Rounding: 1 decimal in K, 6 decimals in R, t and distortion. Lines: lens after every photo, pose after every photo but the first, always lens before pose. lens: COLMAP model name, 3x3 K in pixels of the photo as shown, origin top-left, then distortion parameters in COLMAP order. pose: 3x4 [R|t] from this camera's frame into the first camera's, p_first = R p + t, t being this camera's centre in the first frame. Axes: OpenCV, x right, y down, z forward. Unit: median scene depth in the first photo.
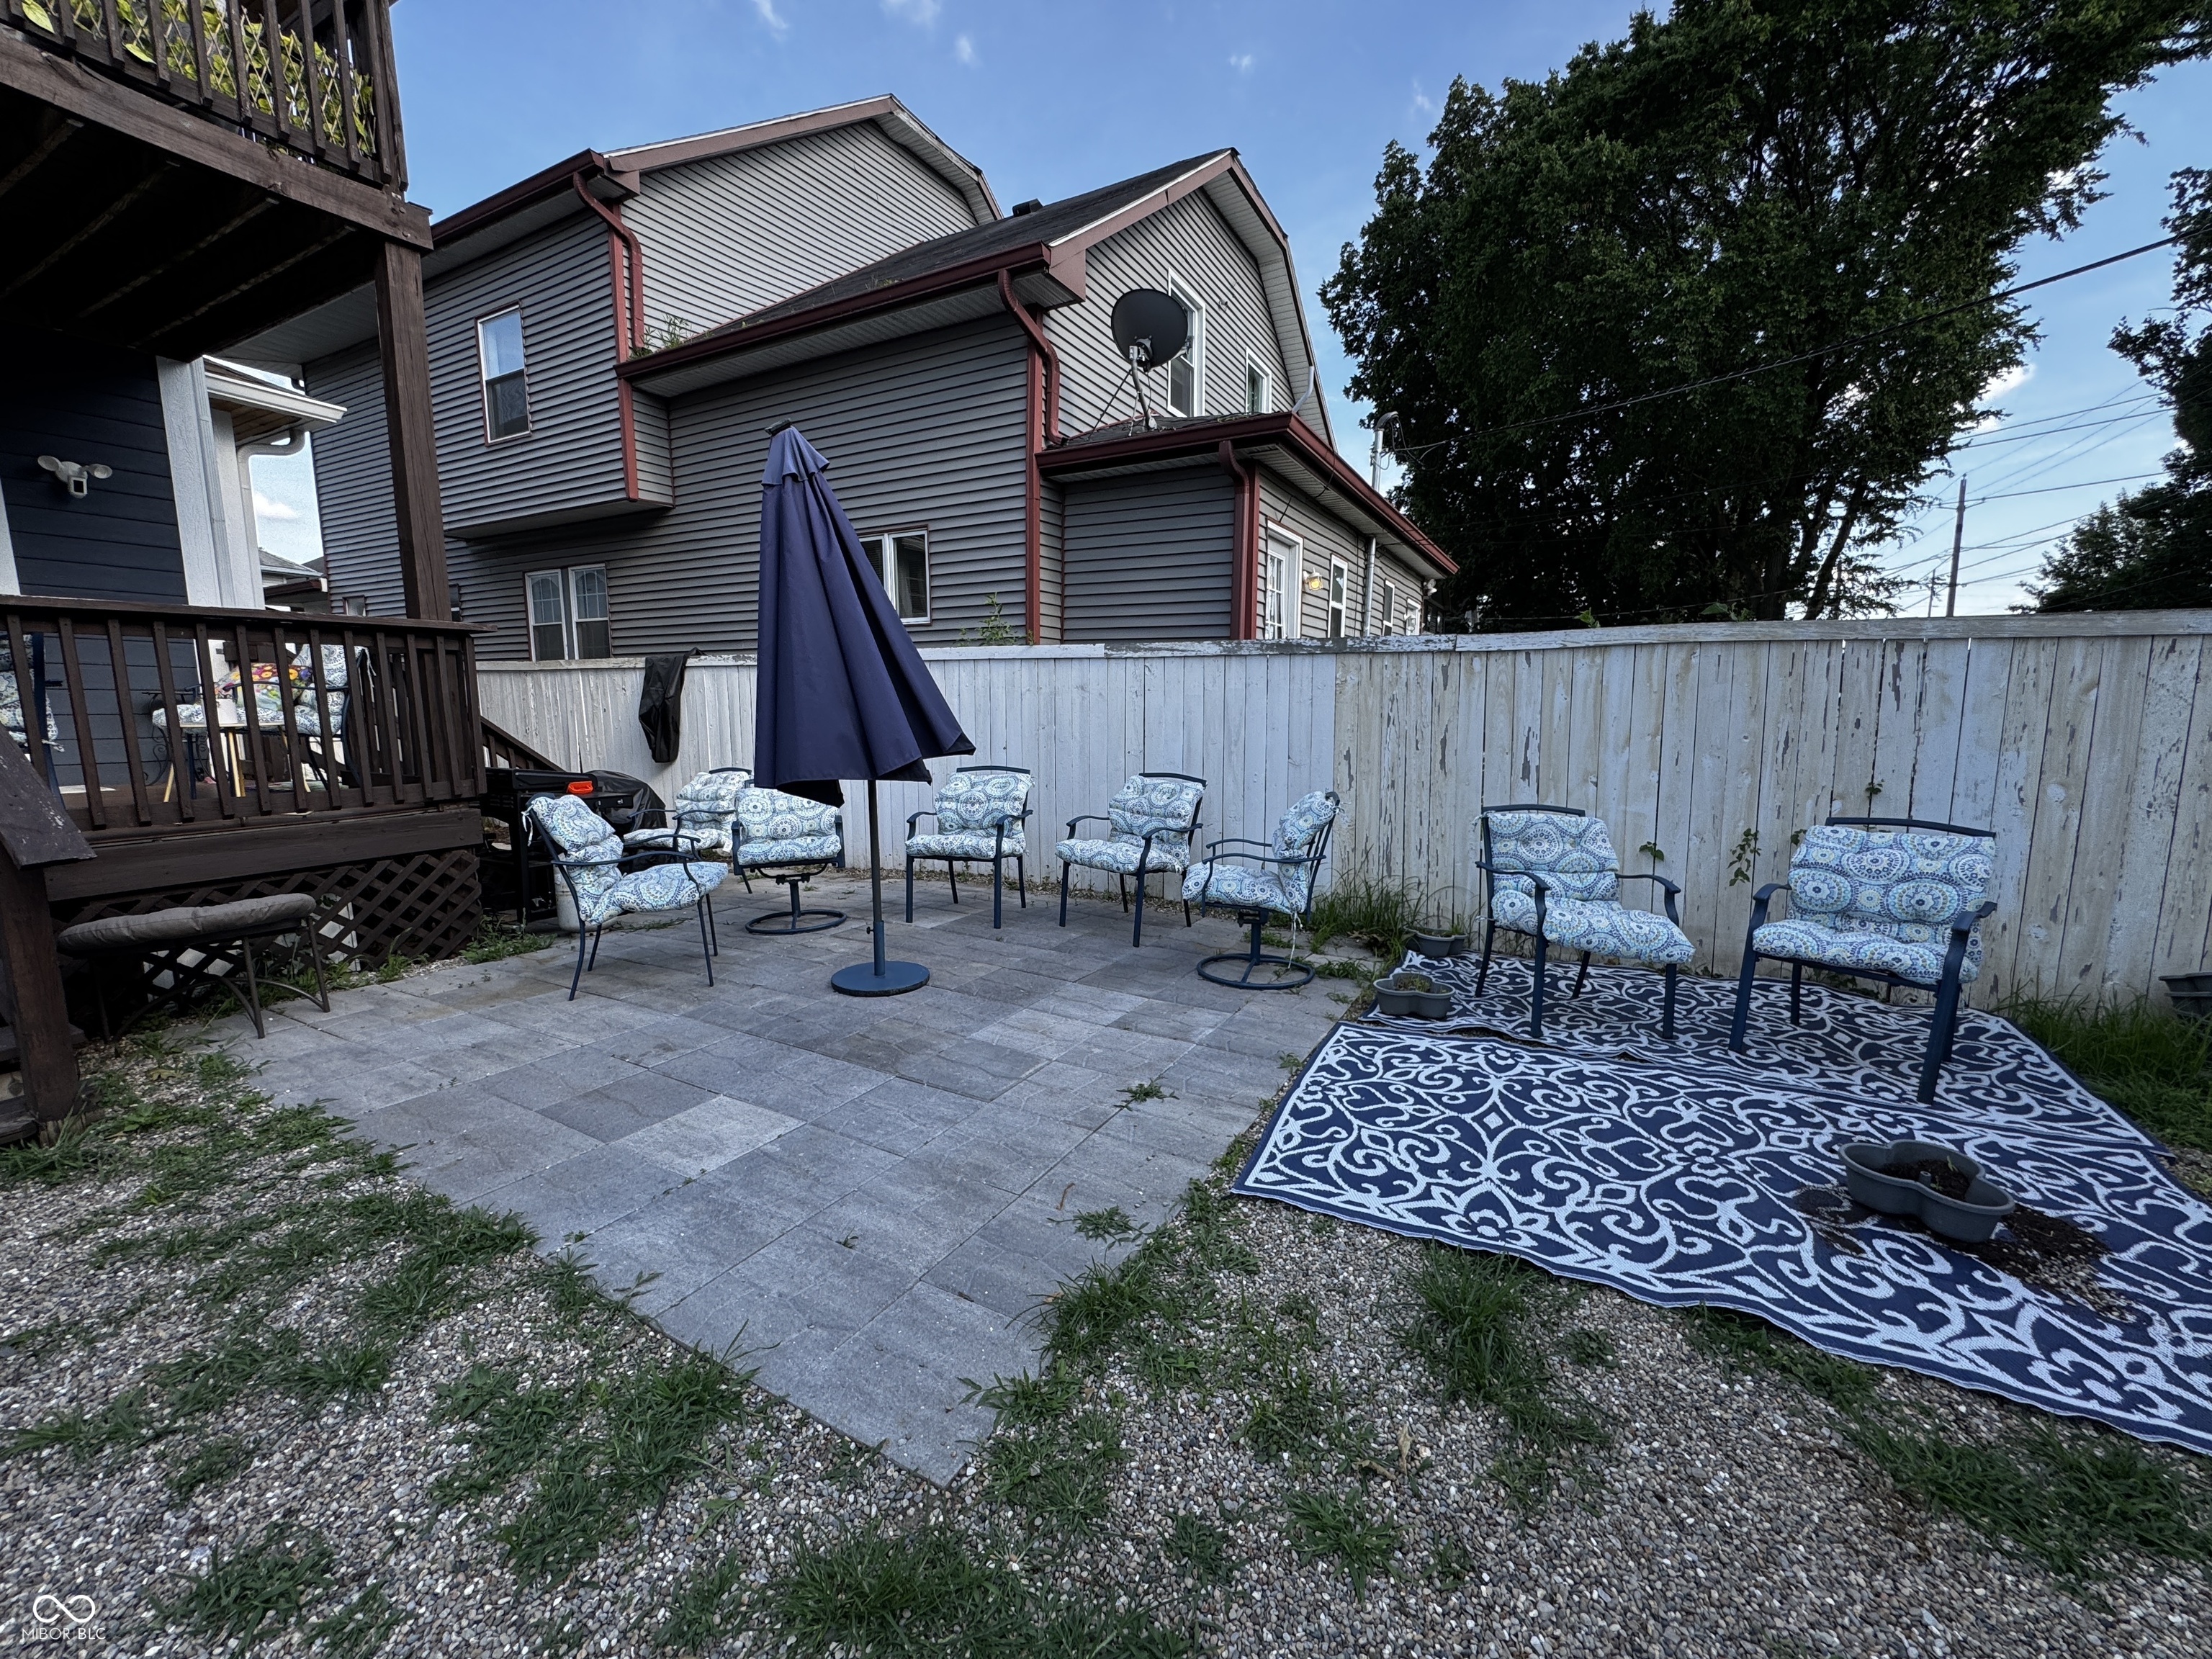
lens RADIAL K [[884.0, 0, 1109.8], [0, 884.0, 834.5], [0, 0, 1]] dist [-0.003434, -0.000050]
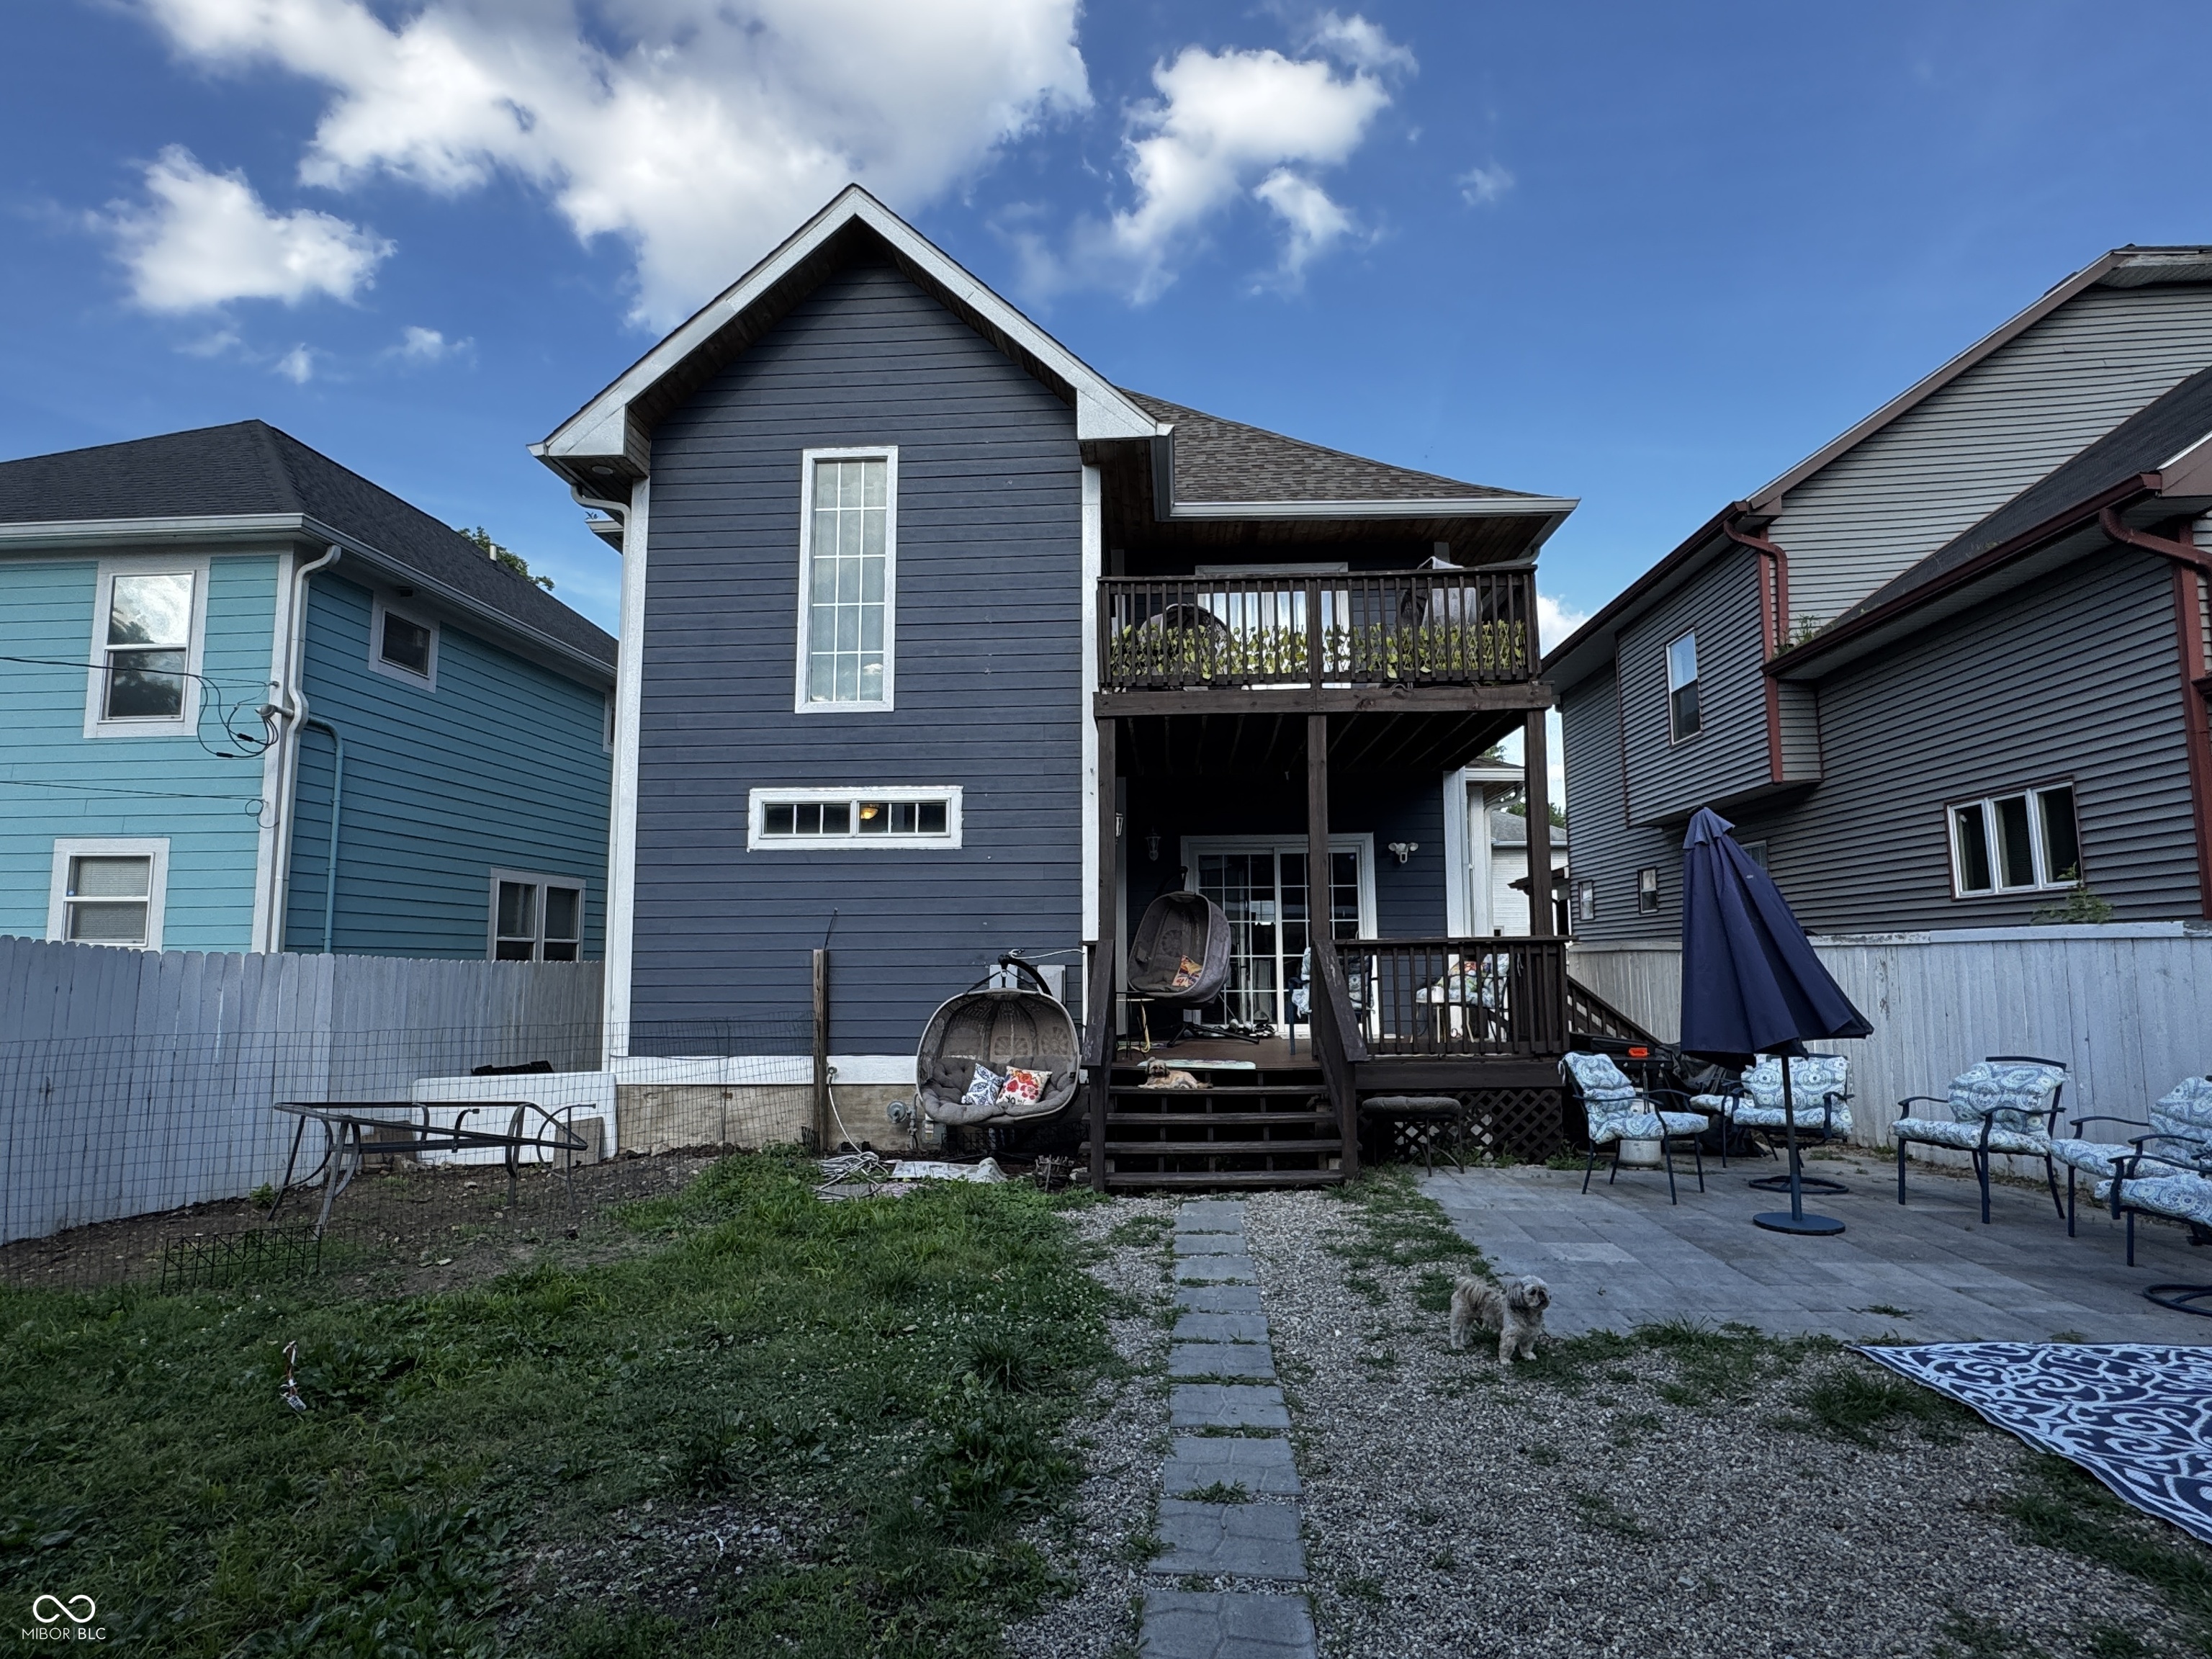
lens RADIAL K [[1166.7, 0, 1102.7], [0, 1166.7, 838.0], [0, 0, 1]] dist [-0.003460, 0.001801]
pose [[0.422767, -0.106701, -0.899935, 0.796921], [-0.123641, 0.976968, -0.173918, 0.042471], [0.897765, 0.184795, 0.399837, -0.558867]]
